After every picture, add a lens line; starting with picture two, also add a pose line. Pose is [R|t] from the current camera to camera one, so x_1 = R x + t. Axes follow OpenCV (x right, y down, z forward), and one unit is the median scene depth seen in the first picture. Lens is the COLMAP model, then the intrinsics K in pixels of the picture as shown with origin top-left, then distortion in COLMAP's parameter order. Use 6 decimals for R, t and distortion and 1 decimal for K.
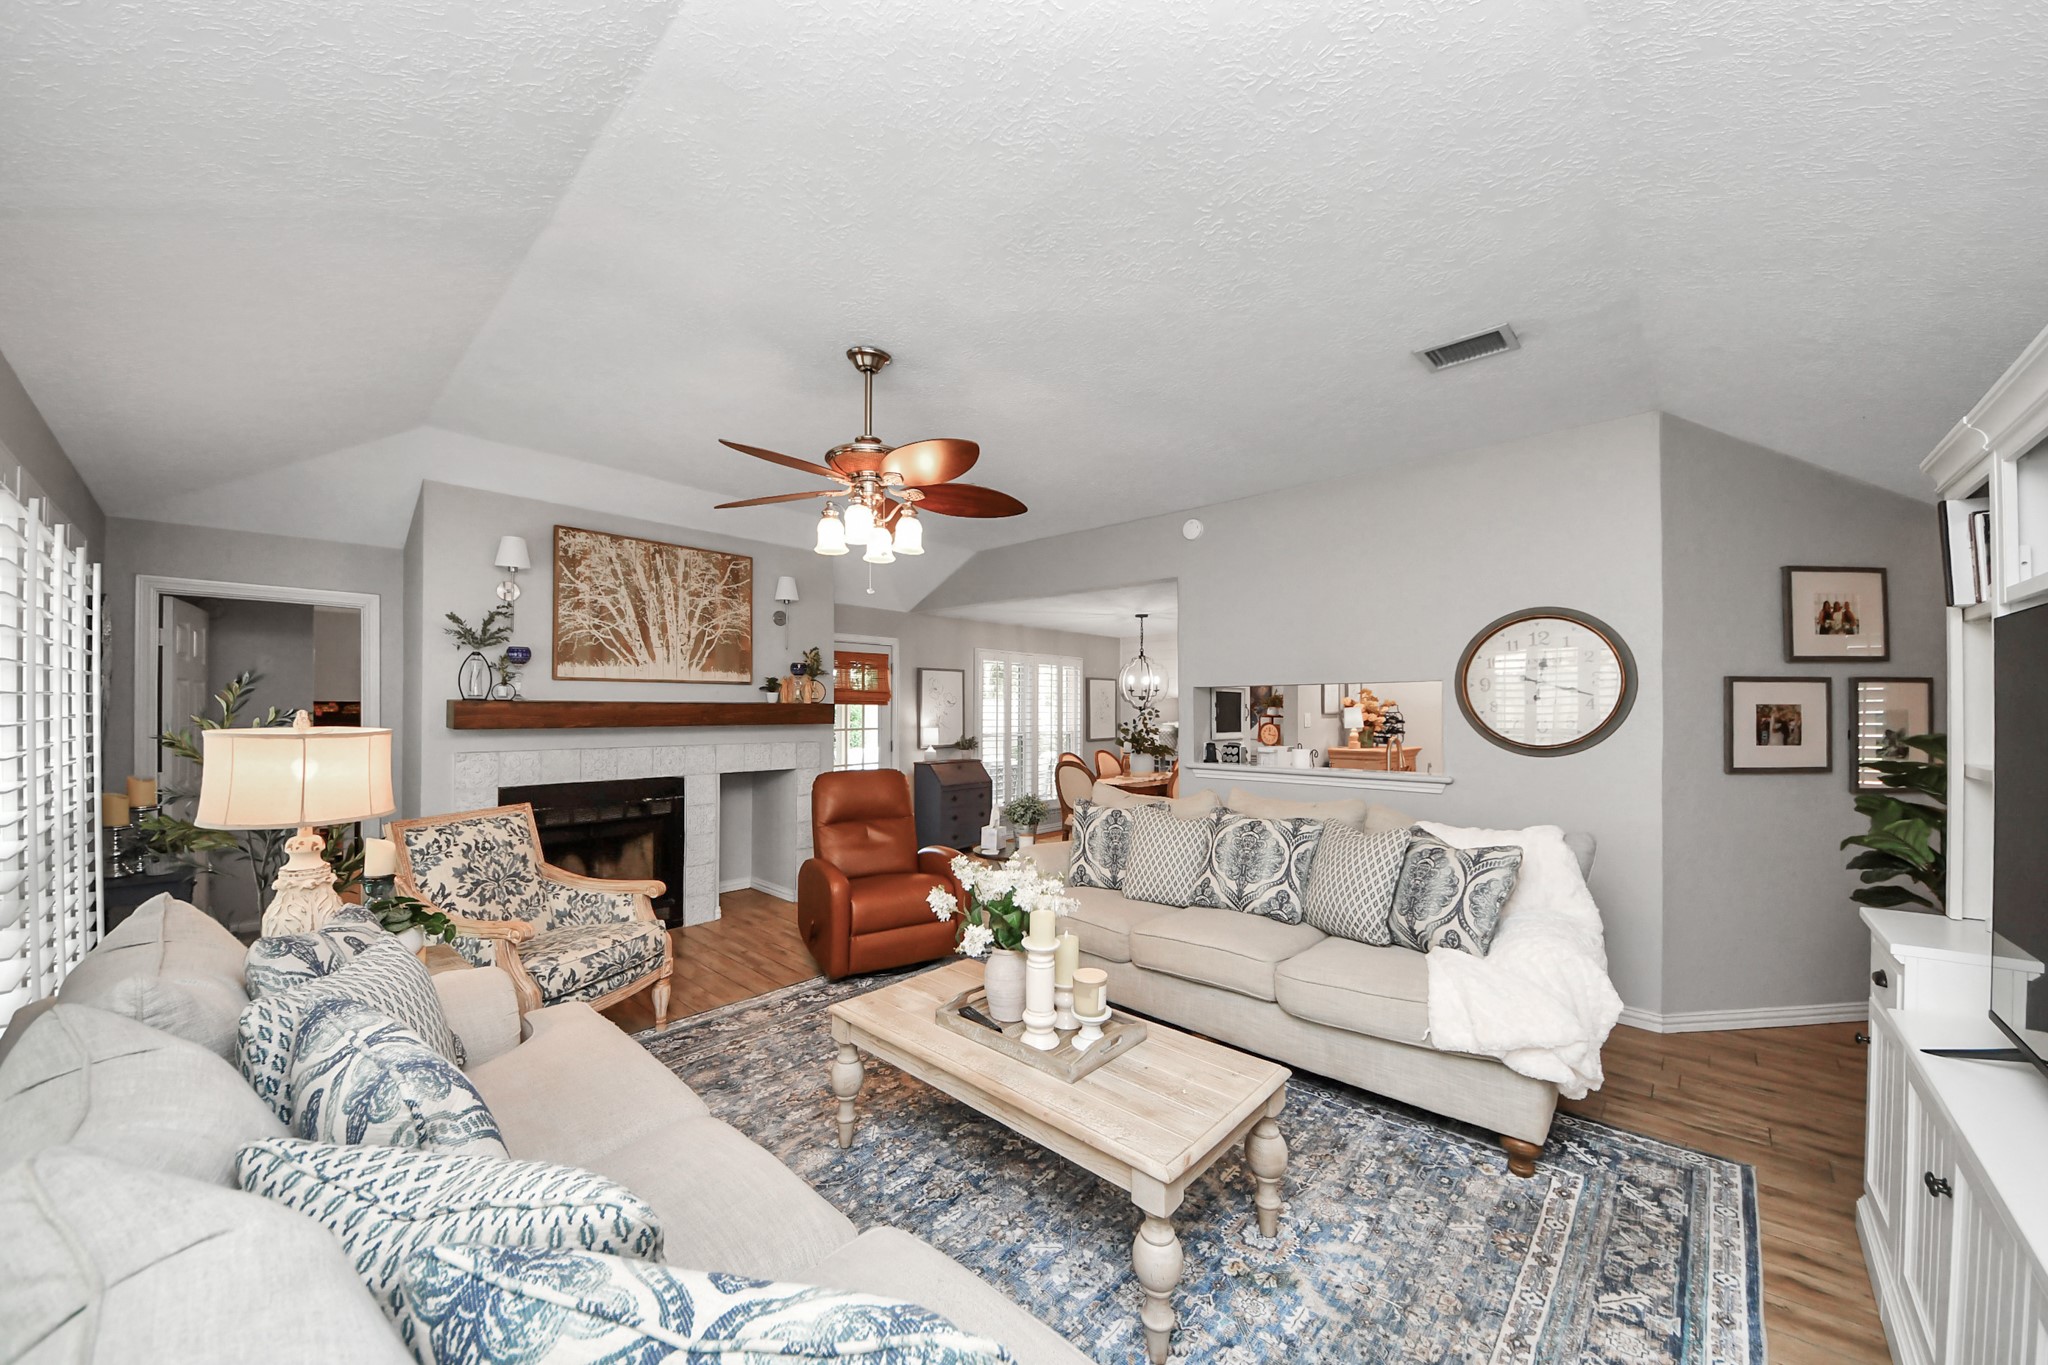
lens RADIAL K [[728.0, 0, 1034.9], [0, 728.0, 702.2], [0, 0, 1]] dist [0.042438, -0.022208]
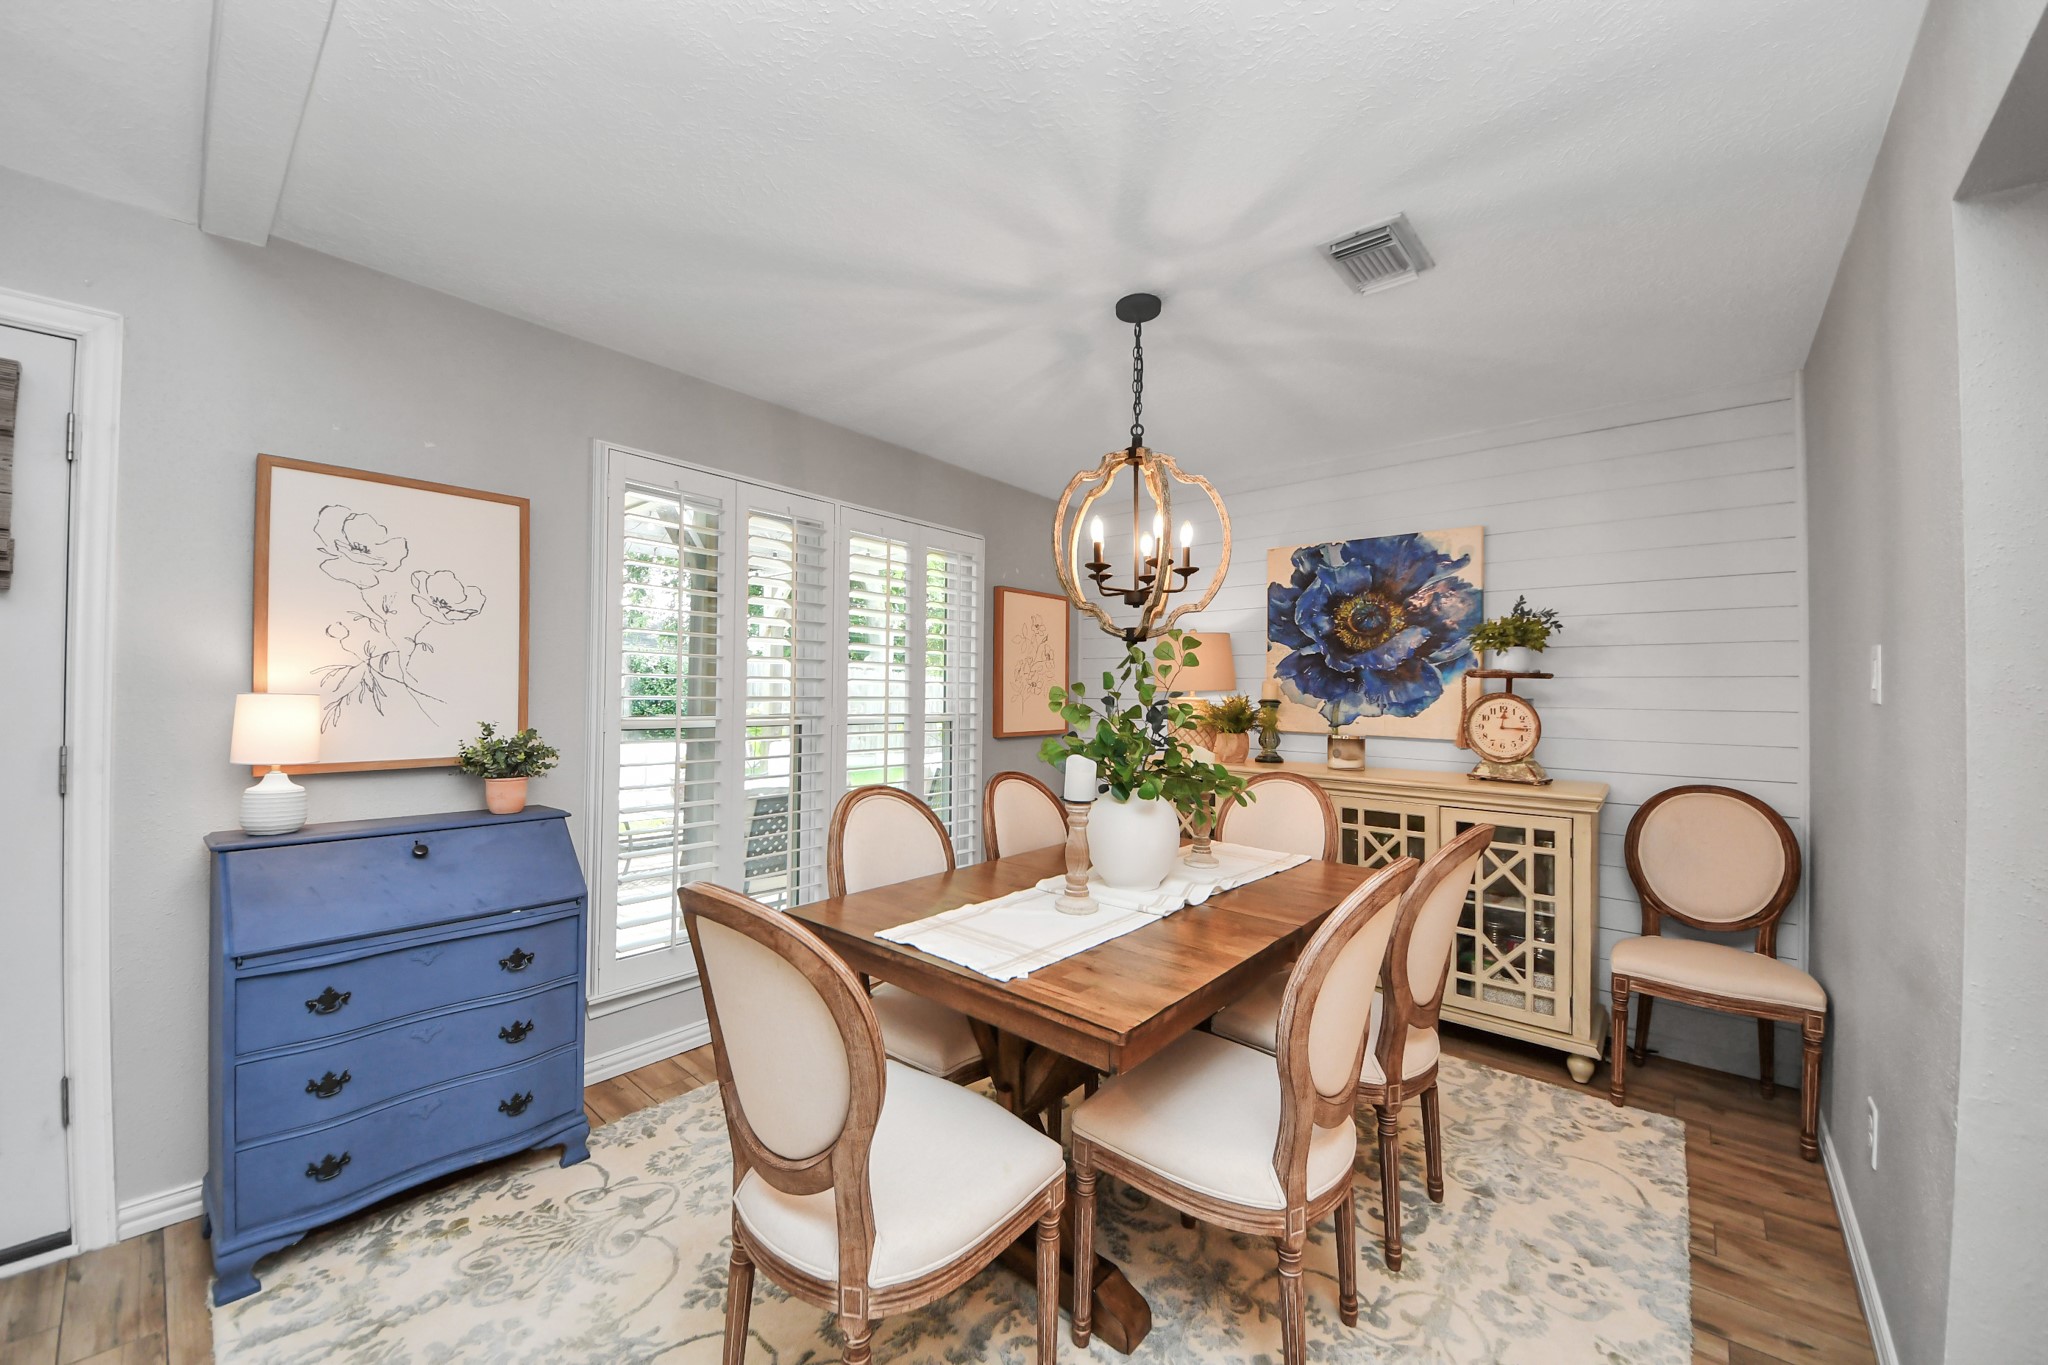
lens RADIAL K [[772.9, 0, 1024.0], [0, 772.9, 682.5], [0, 0, 1]] dist [0.000238, -0.004332]
pose [[0.999668, 0.007018, 0.024798, 0.159073], [-0.006899, 0.999964, -0.004879, 0.048474], [-0.024832, 0.004706, 0.999681, 1.157423]]
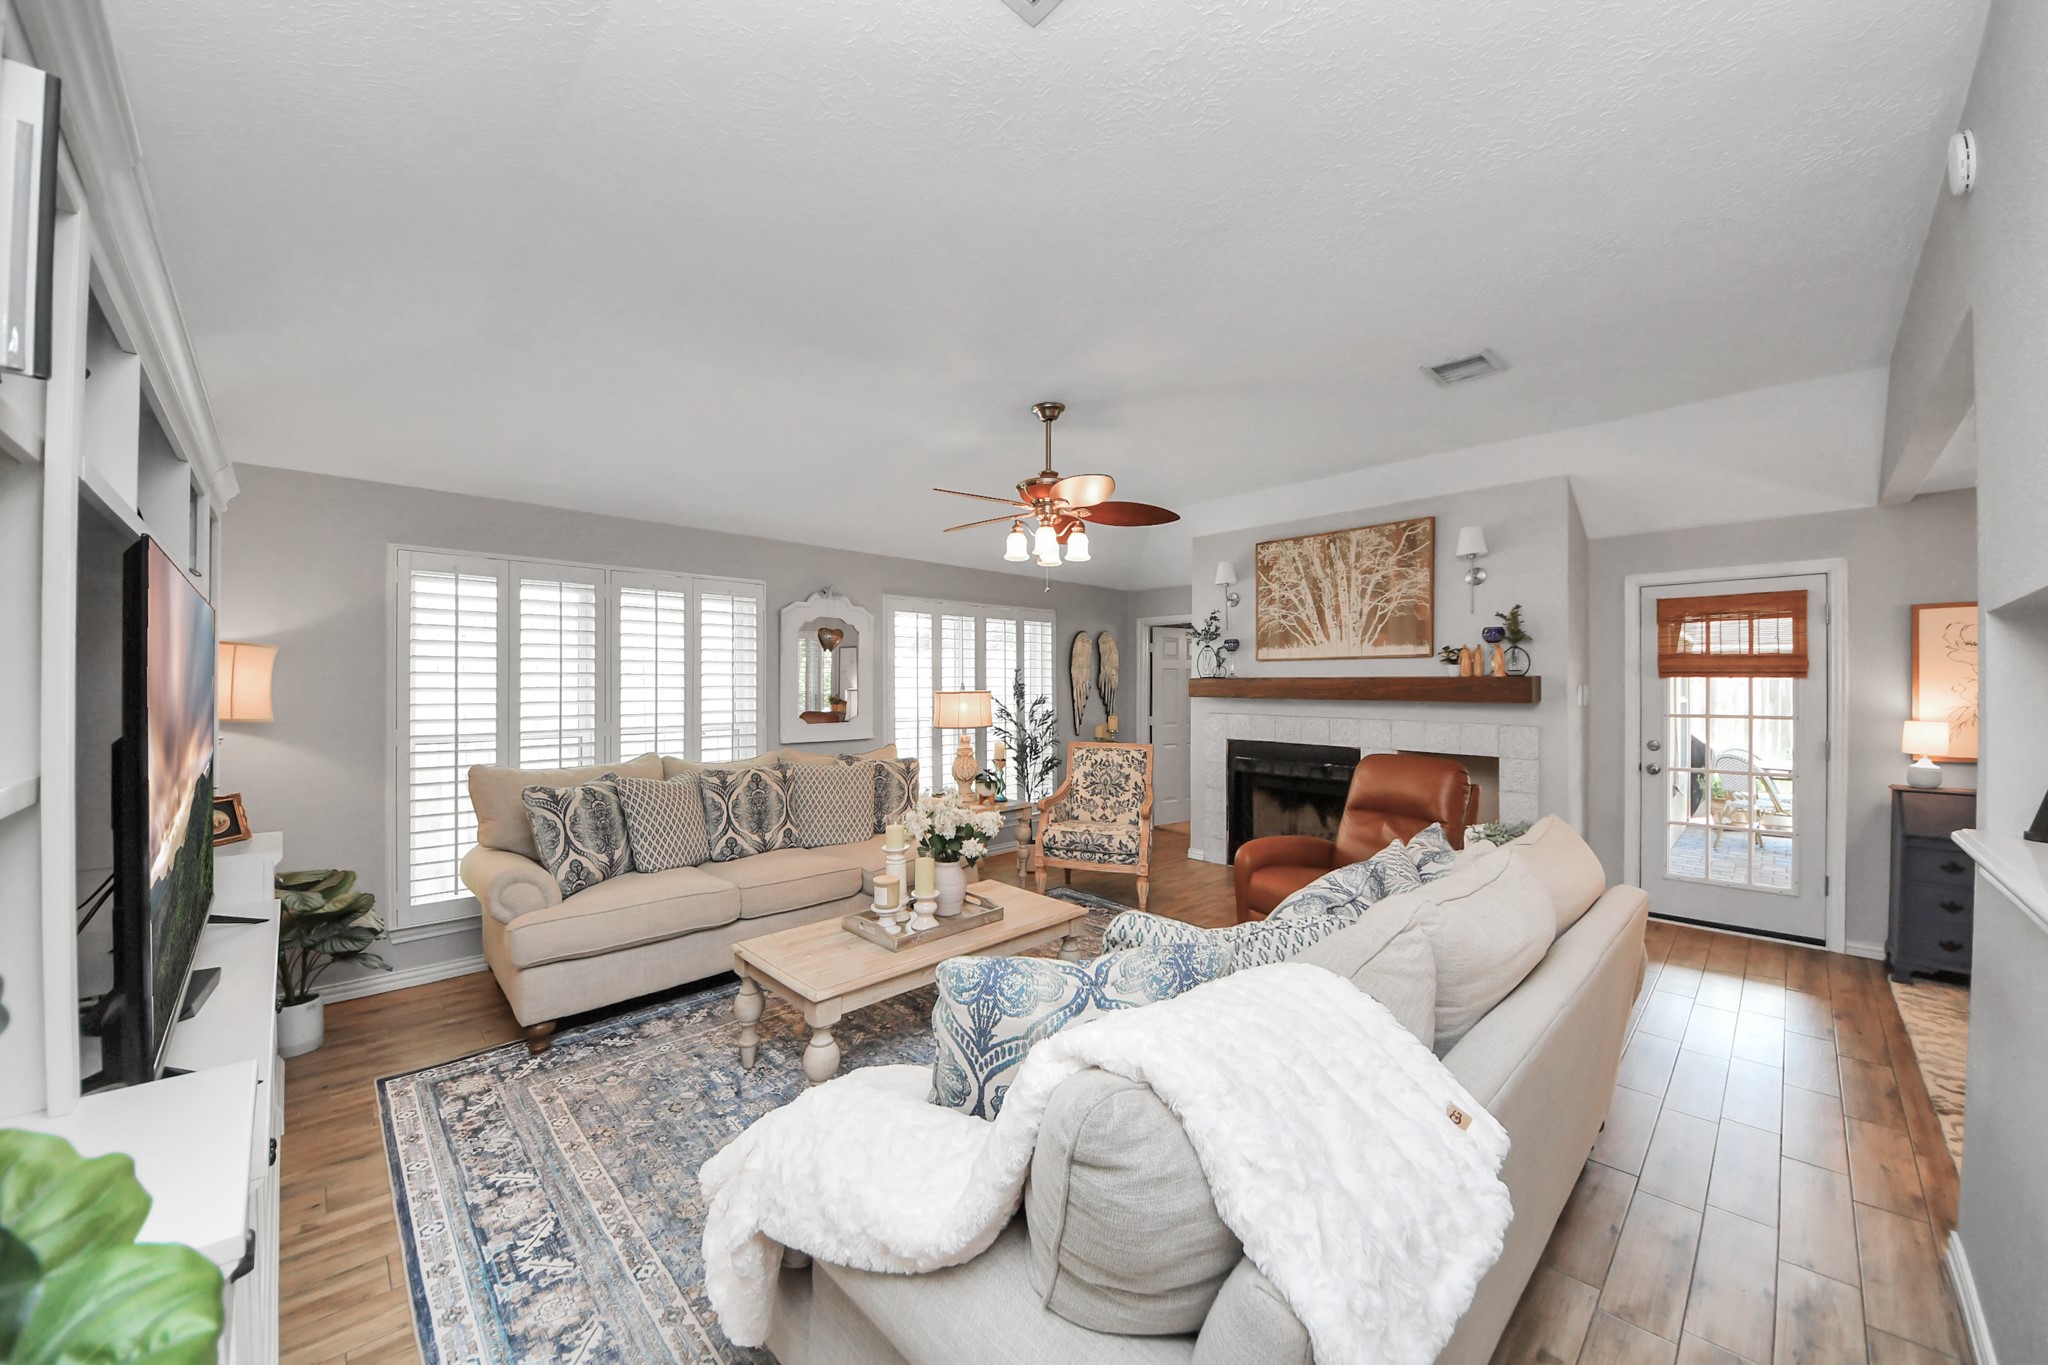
lens RADIAL K [[739.5, 0, 1018.0], [0, 739.5, 686.1], [0, 0, 1]] dist [0.042433, -0.024172]
pose [[-0.069526, -0.002763, -0.997576, 0.647013], [0.004139, 0.999987, -0.003058, 0.014697], [0.997572, -0.004342, -0.069514, 0.620400]]
